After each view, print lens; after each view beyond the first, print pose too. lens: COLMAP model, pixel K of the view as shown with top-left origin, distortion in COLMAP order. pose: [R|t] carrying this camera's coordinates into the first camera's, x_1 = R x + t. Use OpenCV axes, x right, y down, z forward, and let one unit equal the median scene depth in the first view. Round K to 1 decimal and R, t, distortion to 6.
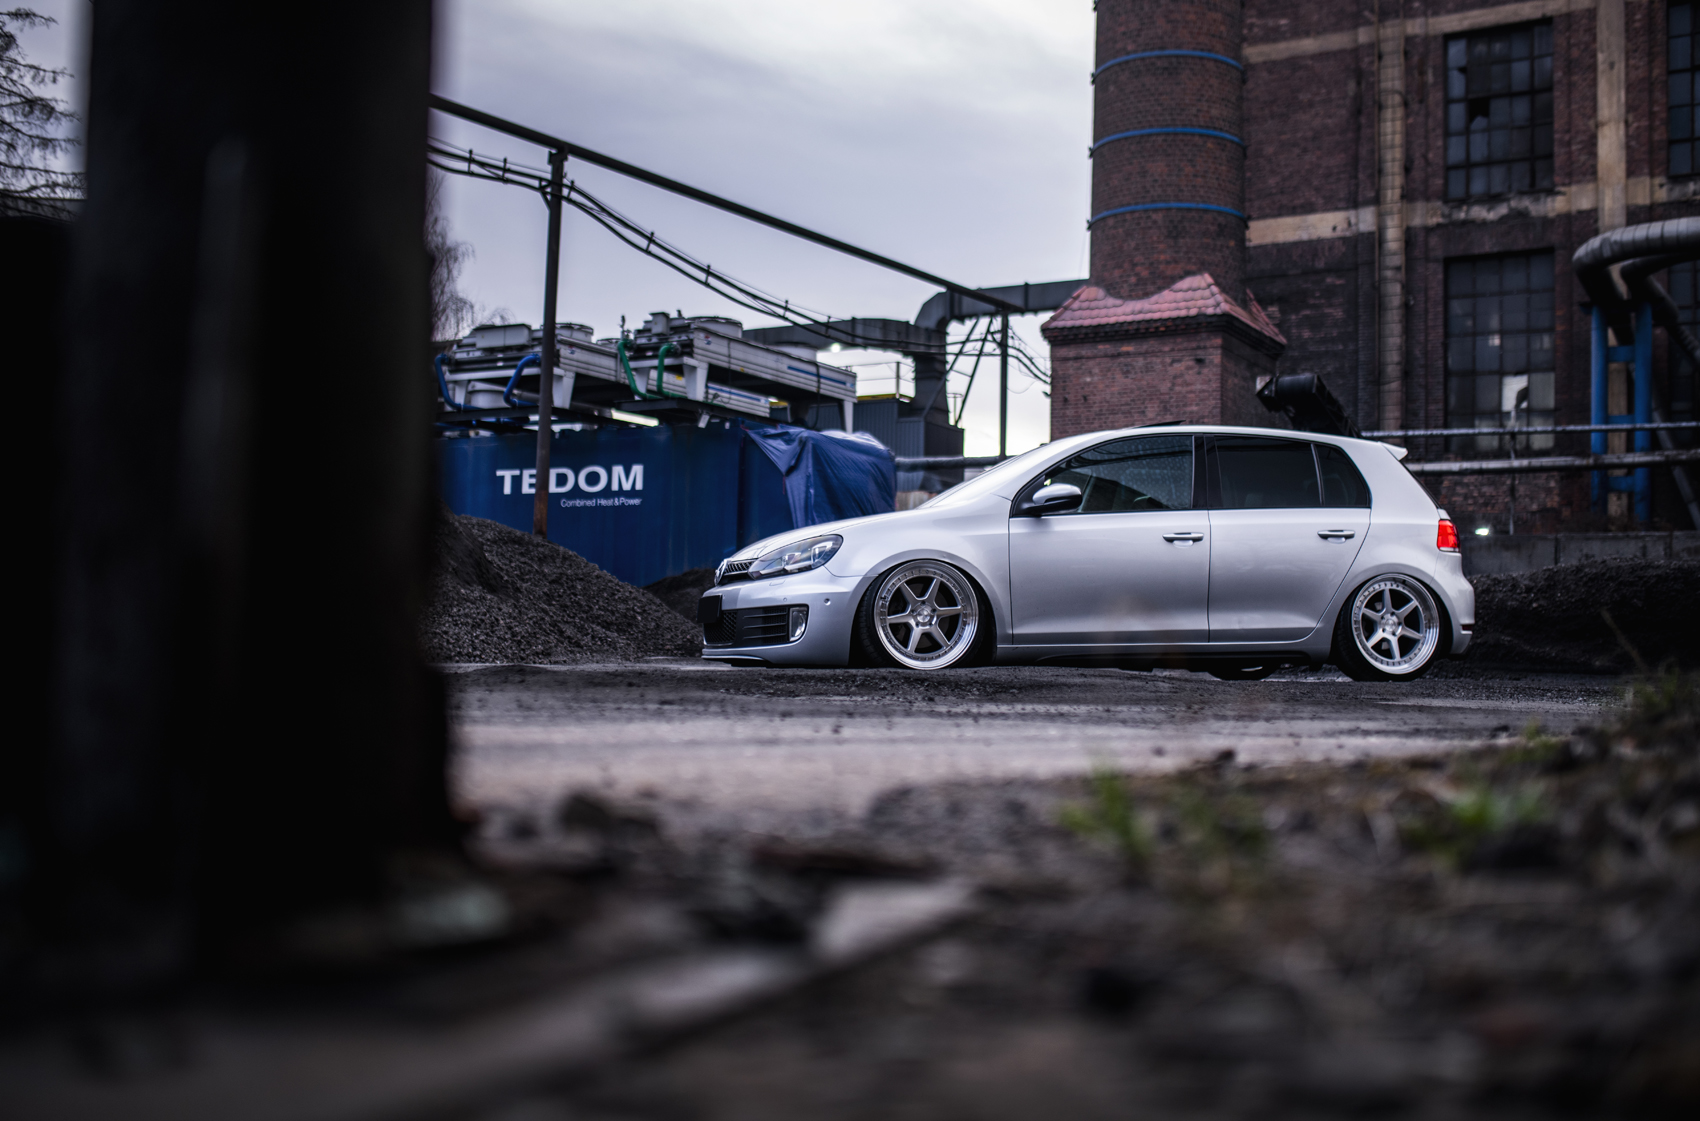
lens RADIAL K [[1663.4, 0, 857.4], [0, 1663.4, 556.7], [0, 0, 1]] dist [-0.060775, 0.095129]
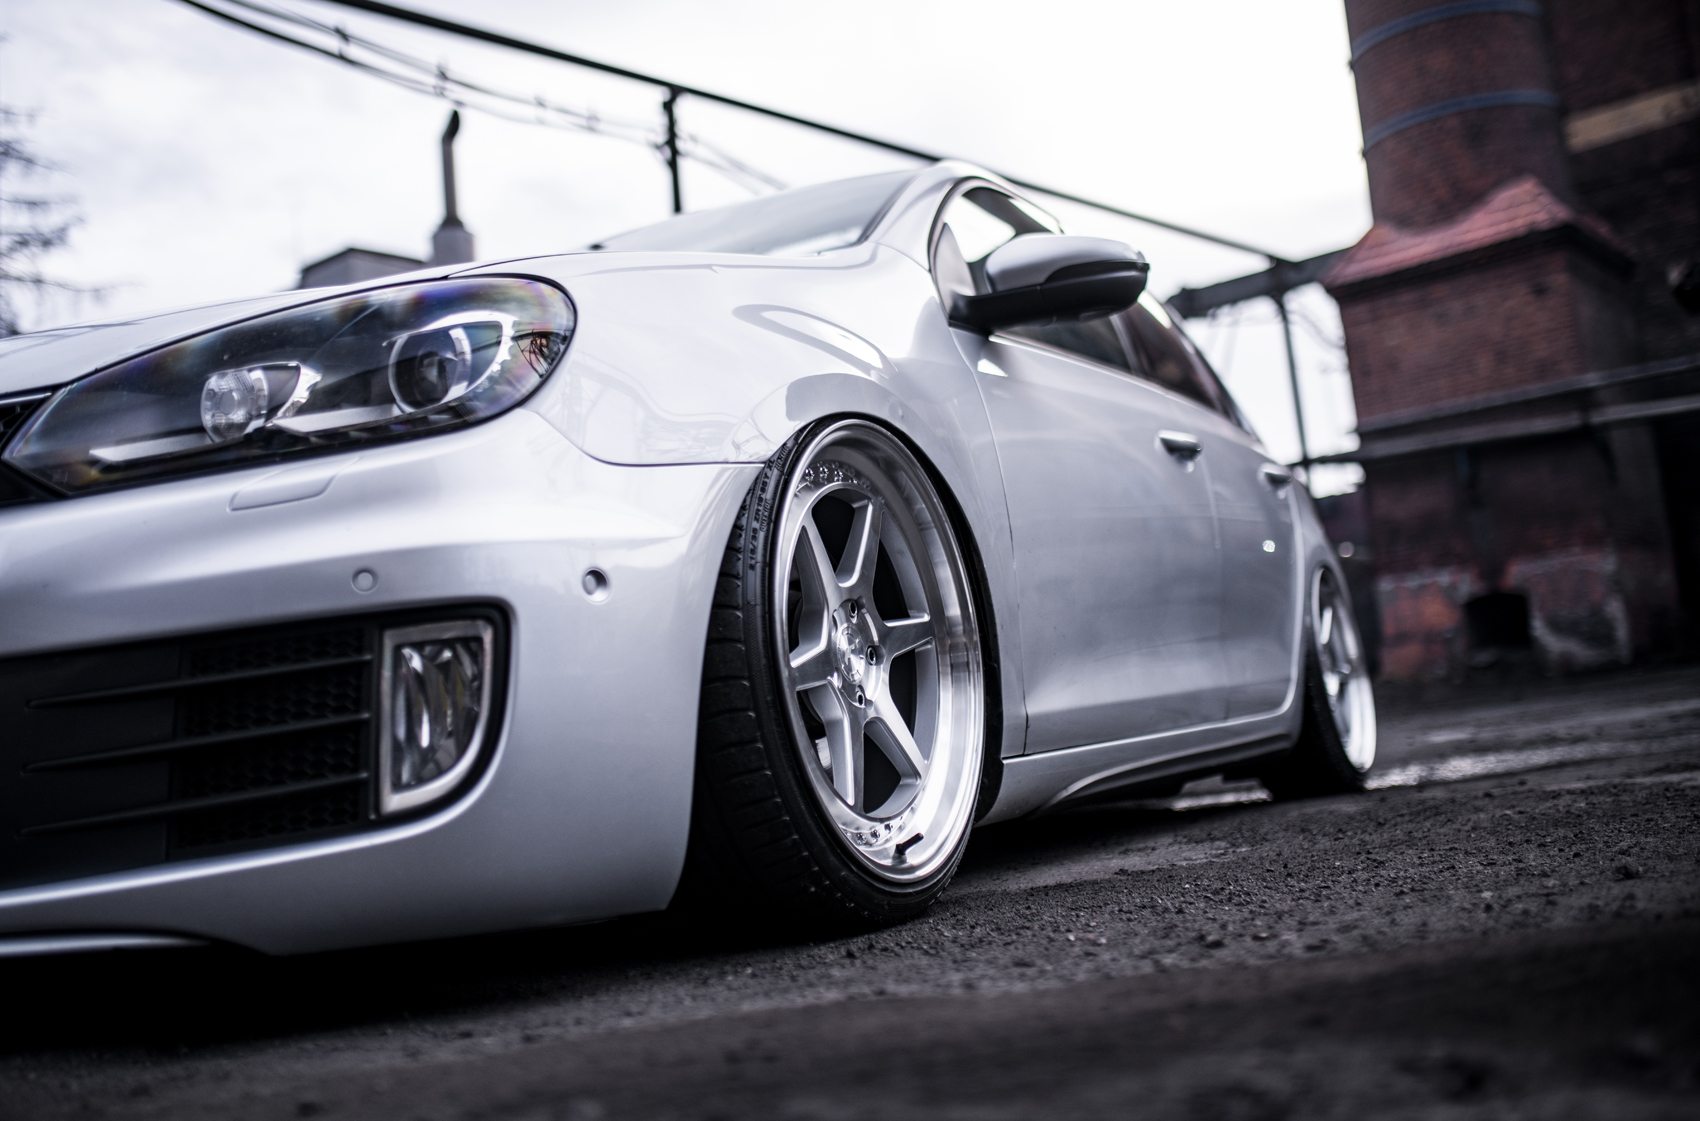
lens RADIAL K [[1646.3, 0, 856.1], [0, 1646.3, 553.3], [0, 0, 1]] dist [-0.061267, 0.102777]
pose [[0.980247, -0.143535, -0.136067, -0.020253], [0.135952, 0.988677, -0.063521, 0.008552], [0.143644, 0.043768, 0.988661, 0.199922]]
